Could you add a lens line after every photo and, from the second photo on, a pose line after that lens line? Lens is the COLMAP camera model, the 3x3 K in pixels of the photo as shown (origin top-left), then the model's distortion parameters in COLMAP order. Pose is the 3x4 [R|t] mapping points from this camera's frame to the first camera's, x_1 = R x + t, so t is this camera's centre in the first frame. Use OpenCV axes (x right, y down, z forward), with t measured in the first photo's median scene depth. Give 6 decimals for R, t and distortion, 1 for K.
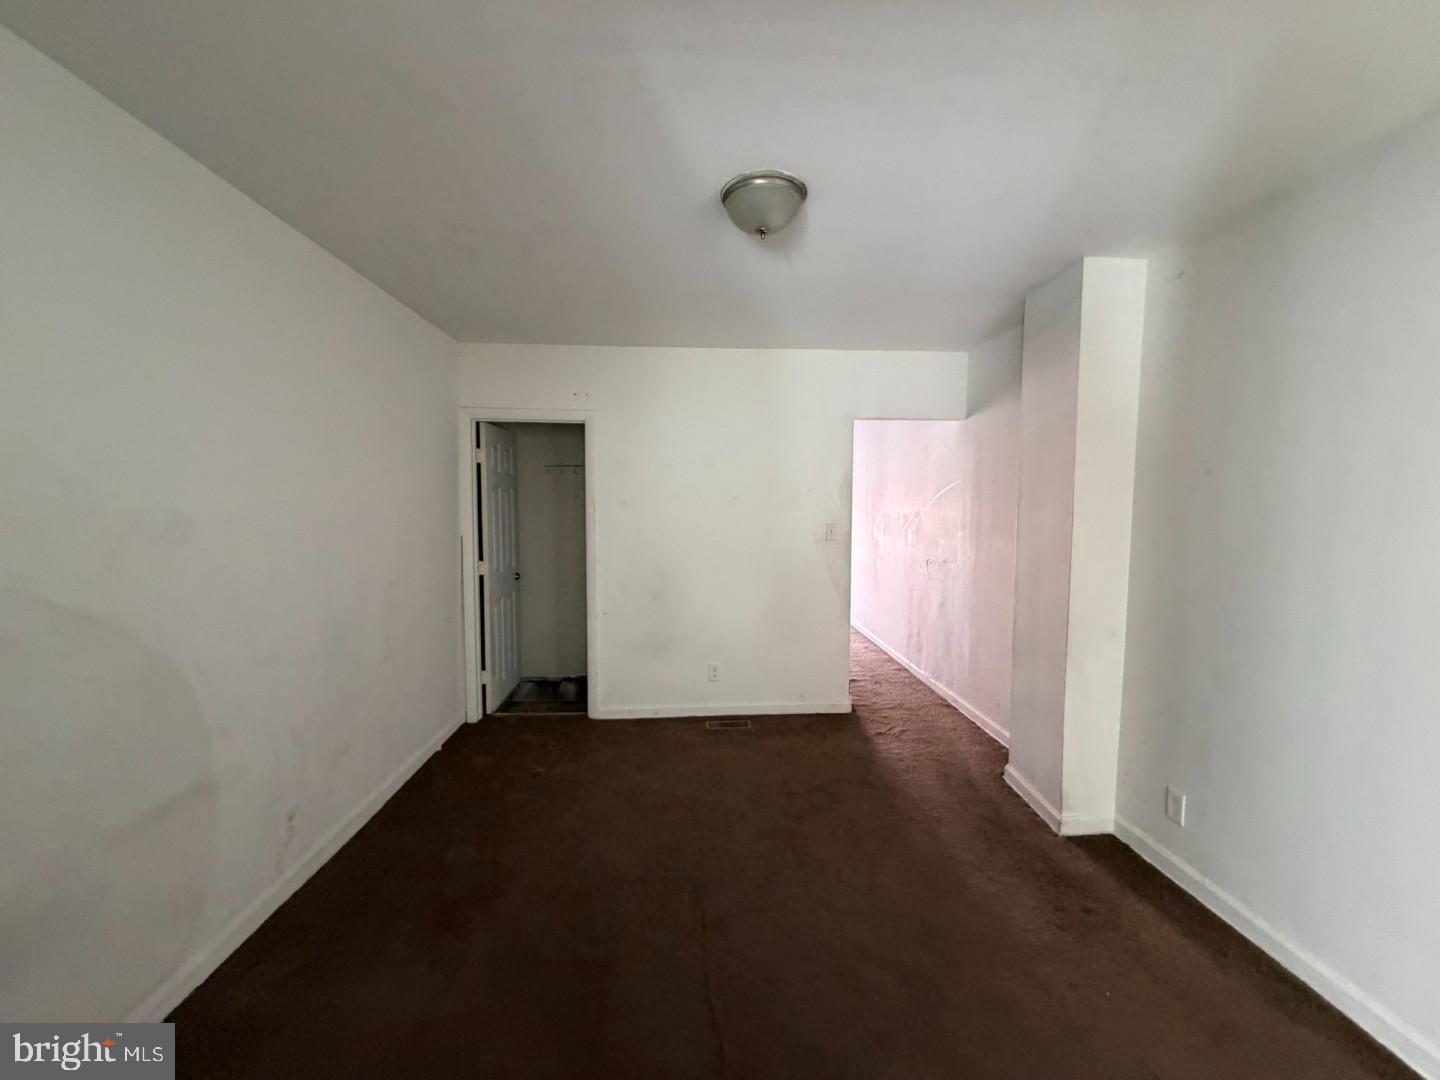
lens RADIAL K [[580.5, 0, 719.6], [0, 580.5, 541.2], [0, 0, 1]] dist [-0.000121, -0.000333]
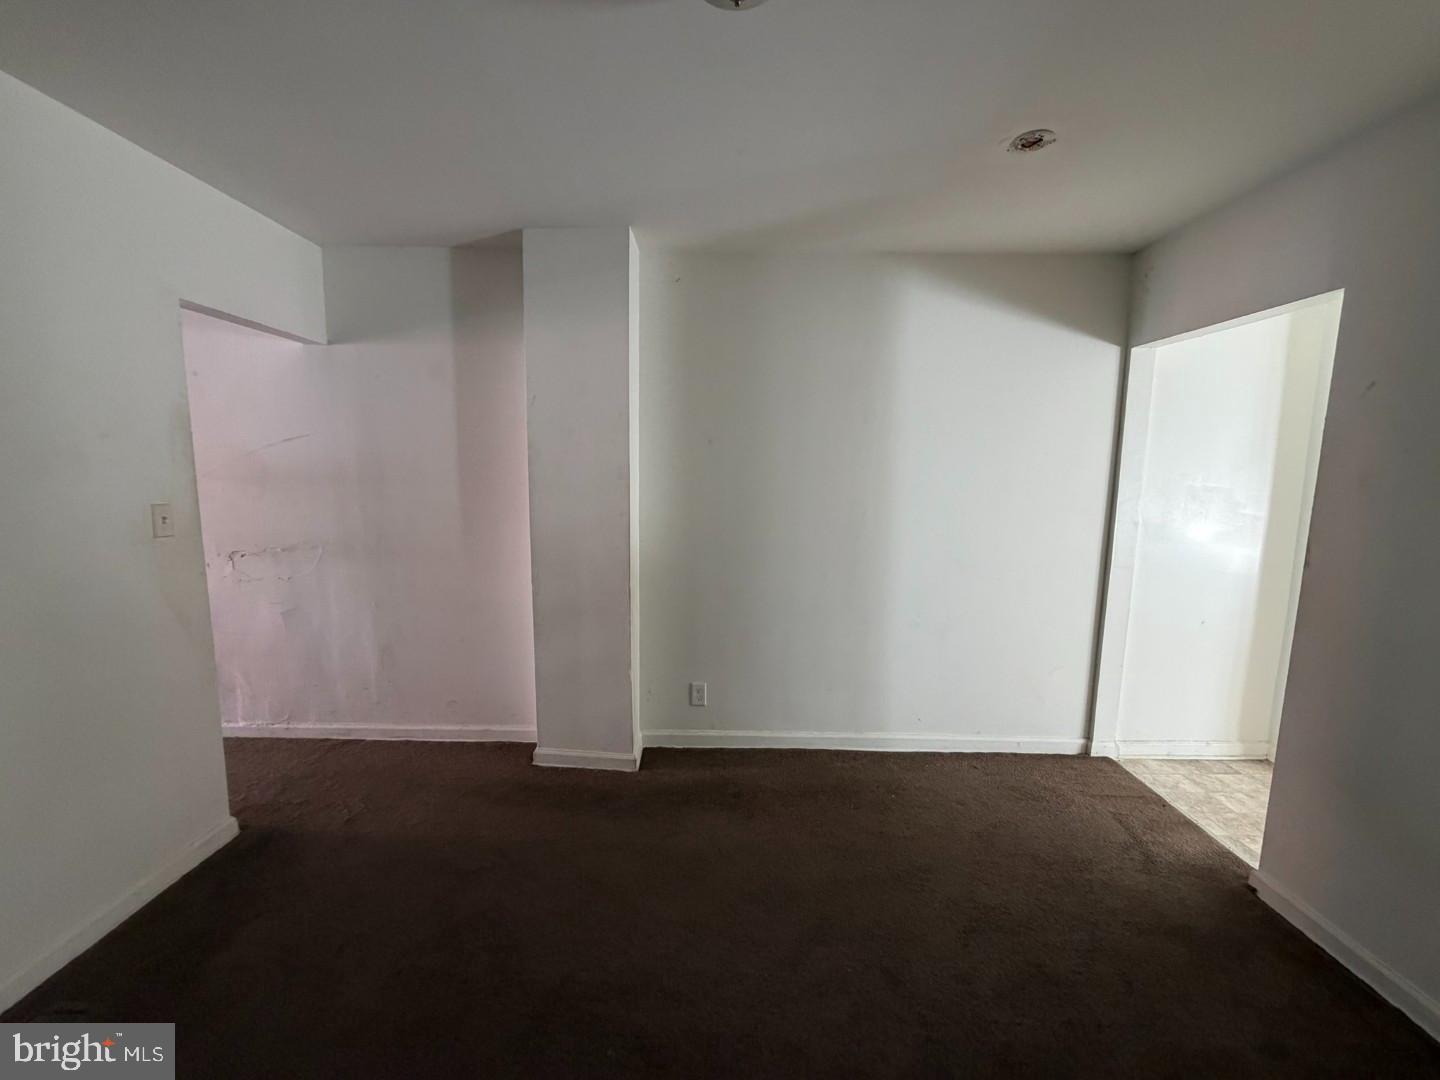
lens RADIAL K [[580.5, 0, 717.7], [0, 580.5, 545.2], [0, 0, 1]] dist [-0.000121, -0.000333]
pose [[0.066024, -0.144212, 0.987342, -0.450199], [0.063052, 0.988126, 0.140110, -0.056566], [-0.995824, 0.053004, 0.074333, 0.827217]]
